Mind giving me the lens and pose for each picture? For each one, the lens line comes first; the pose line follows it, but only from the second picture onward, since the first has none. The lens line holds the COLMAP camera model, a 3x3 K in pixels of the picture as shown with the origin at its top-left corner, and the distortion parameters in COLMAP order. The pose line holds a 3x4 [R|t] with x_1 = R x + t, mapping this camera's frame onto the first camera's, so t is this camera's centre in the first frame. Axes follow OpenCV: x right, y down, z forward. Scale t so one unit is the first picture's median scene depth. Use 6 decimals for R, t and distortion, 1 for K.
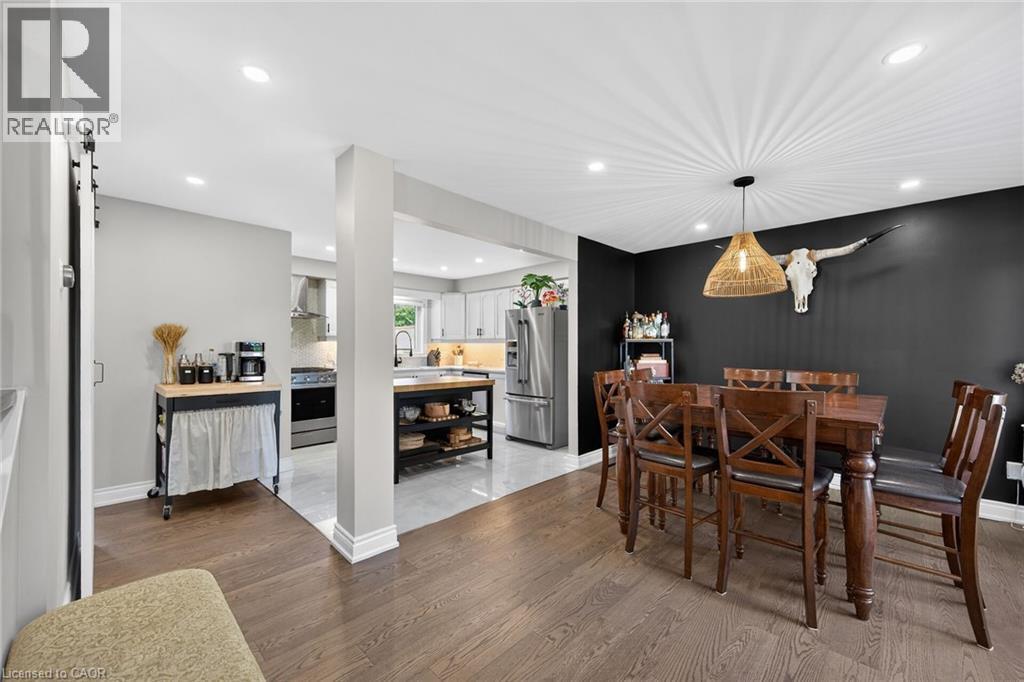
lens RADIAL K [[409.4, 0, 492.0], [0, 409.4, 350.0], [0, 0, 1]] dist [-0.000387, -0.000175]
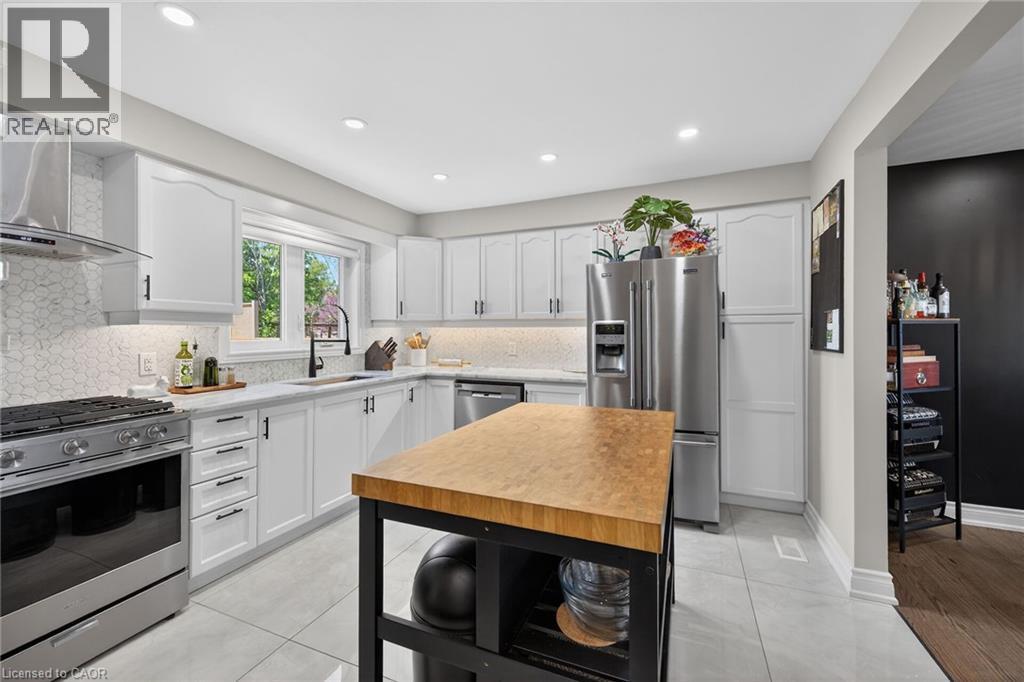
lens RADIAL K [[416.4, 0, 517.5], [0, 416.4, 333.1], [0, 0, 1]] dist [0.002032, -0.000124]
pose [[0.910773, -0.008733, 0.412815, -0.280224], [0.009791, 0.999952, -0.000449, -0.010555], [-0.412791, 0.004451, 0.910815, 0.583639]]
